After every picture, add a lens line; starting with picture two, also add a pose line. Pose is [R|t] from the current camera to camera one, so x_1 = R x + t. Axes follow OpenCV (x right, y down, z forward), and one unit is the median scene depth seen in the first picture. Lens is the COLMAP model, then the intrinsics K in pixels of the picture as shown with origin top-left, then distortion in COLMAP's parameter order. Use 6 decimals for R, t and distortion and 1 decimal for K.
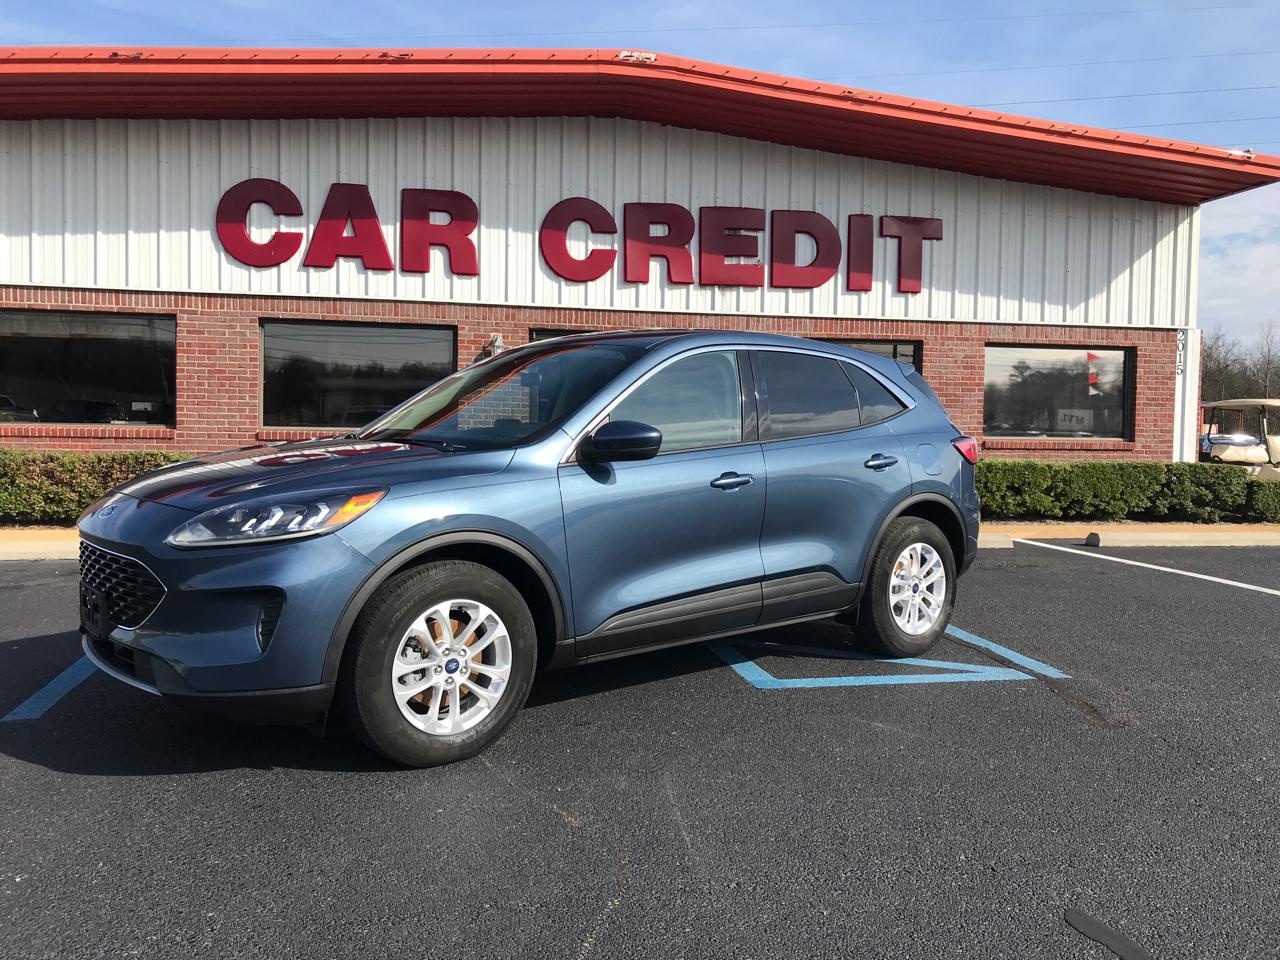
lens RADIAL K [[1084.4, 0, 639.2], [0, 1084.4, 467.6], [0, 0, 1]] dist [0.026240, -0.027405]
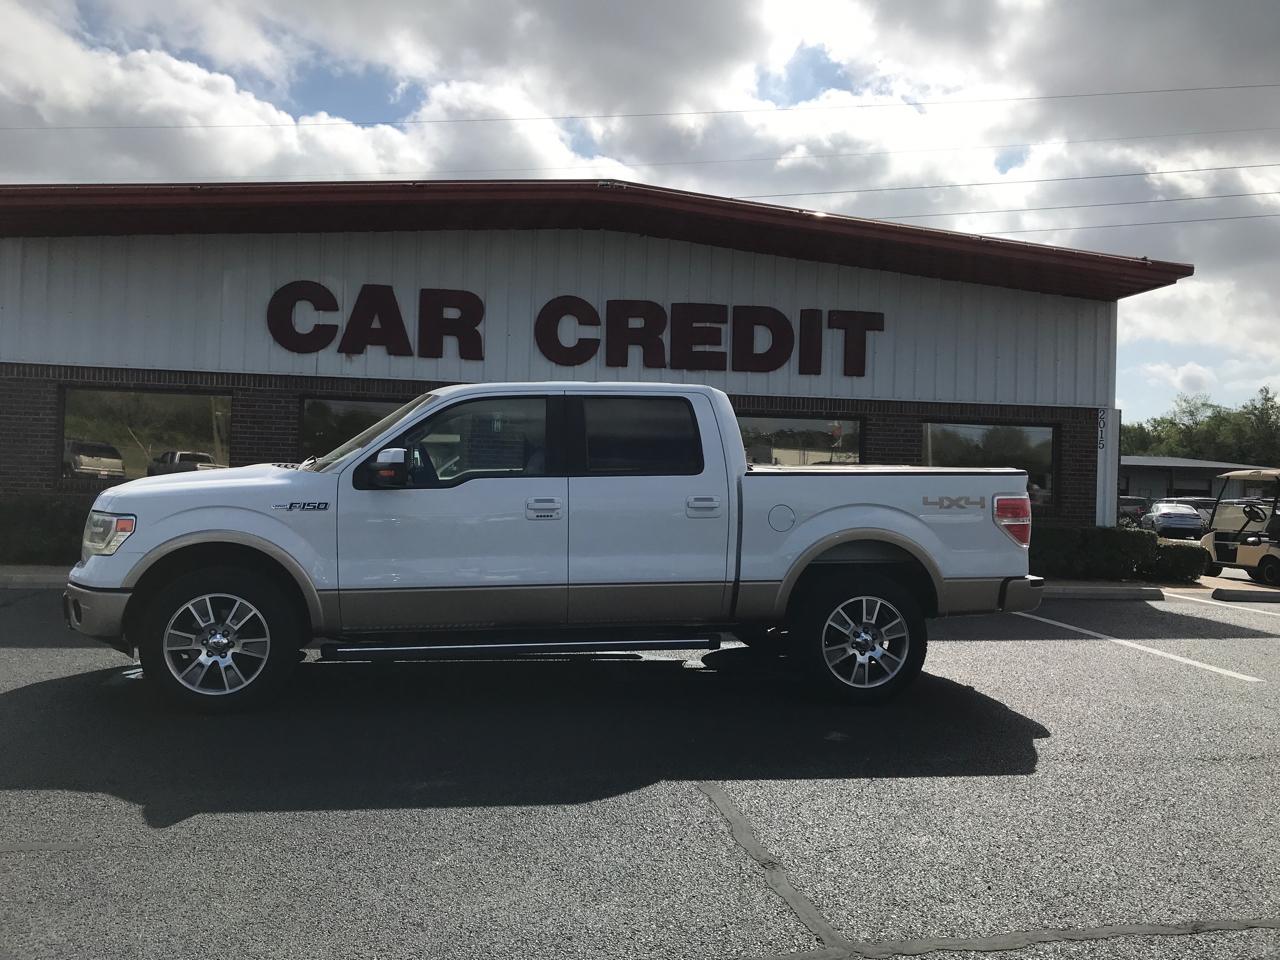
lens RADIAL K [[1084.4, 0, 639.3], [0, 1084.4, 464.3], [0, 0, 1]] dist [0.026240, -0.027405]
pose [[0.998667, 0.012760, -0.050007, 0.082533], [-0.015404, 0.998484, -0.052852, -0.002084], [0.049257, 0.053552, 0.997349, -0.170818]]
